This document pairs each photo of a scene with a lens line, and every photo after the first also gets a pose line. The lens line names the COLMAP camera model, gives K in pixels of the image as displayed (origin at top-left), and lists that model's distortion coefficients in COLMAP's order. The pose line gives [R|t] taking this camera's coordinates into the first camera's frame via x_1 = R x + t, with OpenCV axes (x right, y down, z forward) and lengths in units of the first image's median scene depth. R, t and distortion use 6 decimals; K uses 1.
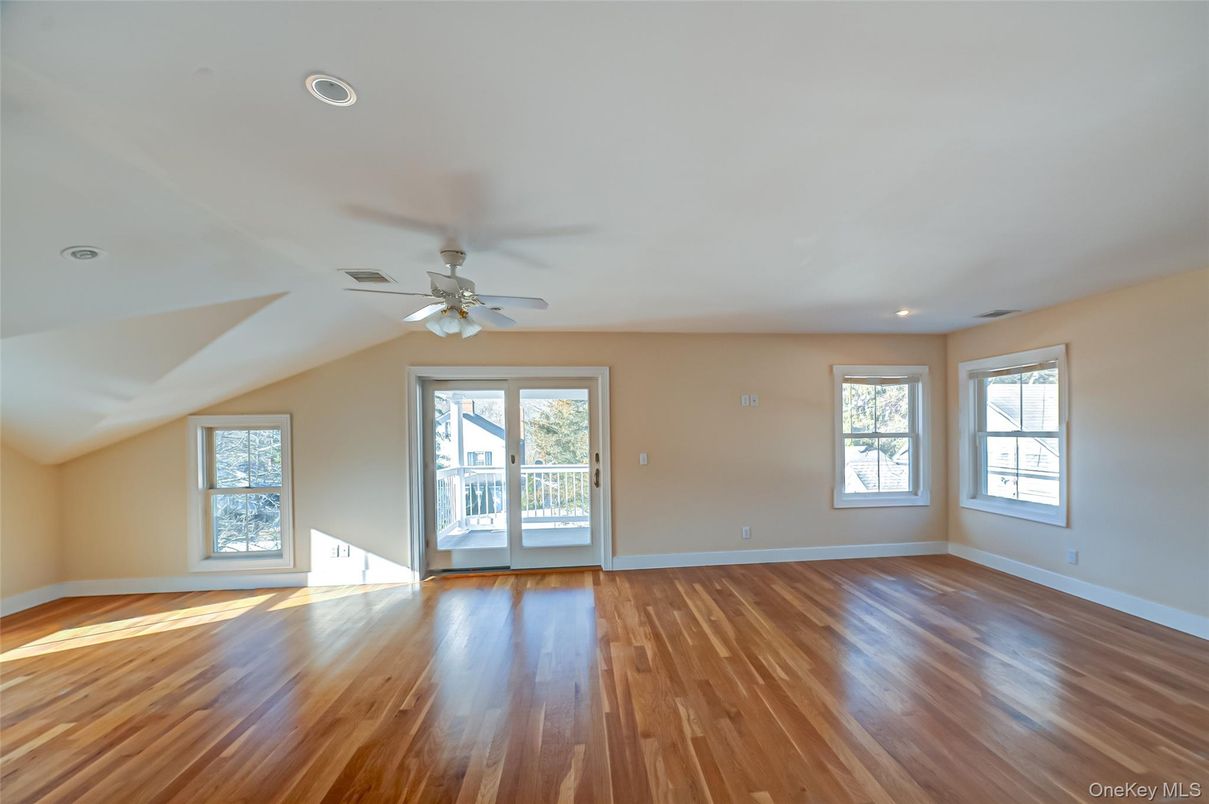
lens RADIAL K [[480.1, 0, 635.3], [0, 480.1, 438.5], [0, 0, 1]] dist [-0.000316, -0.000120]
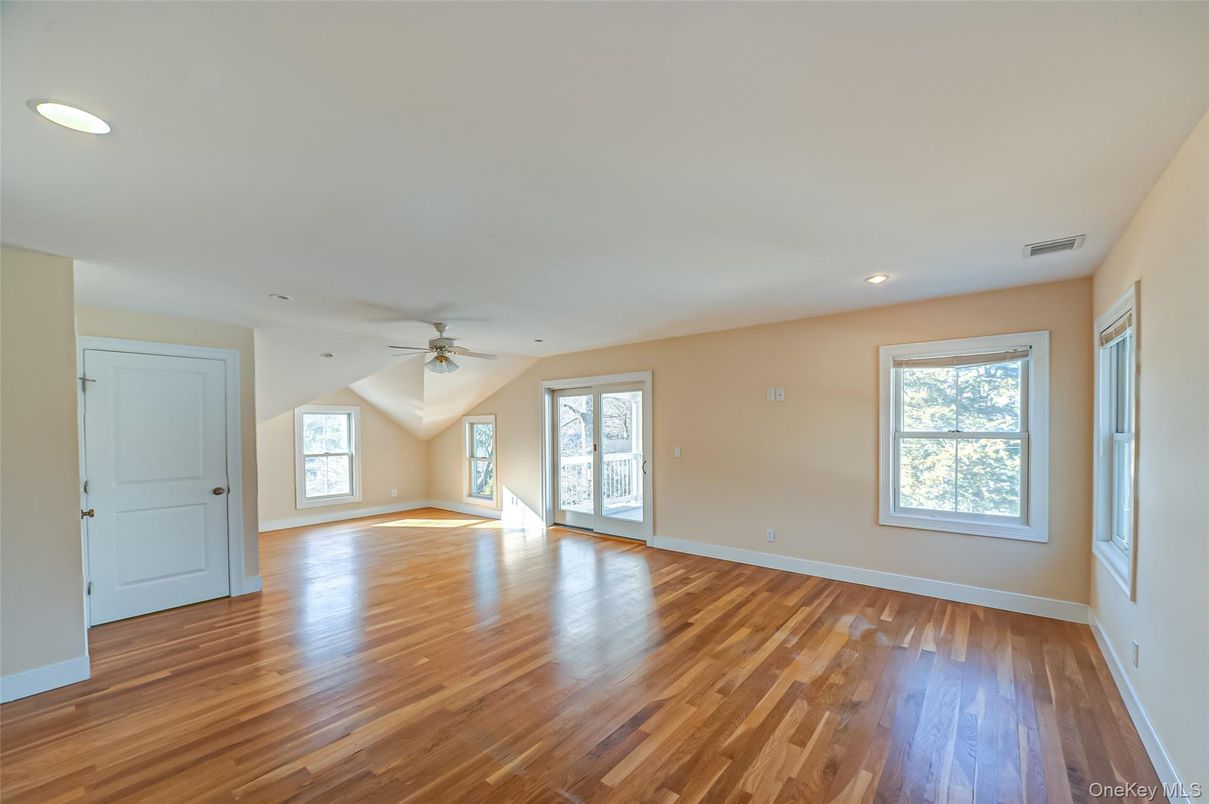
lens RADIAL K [[493.4, 0, 643.6], [0, 493.4, 429.4], [0, 0, 1]] dist [-0.000606, -0.000040]
pose [[0.703323, 0.012932, -0.710753, 0.800338], [-0.012263, 0.999906, 0.006058, -0.015360], [0.710765, 0.004455, 0.703416, 0.150408]]
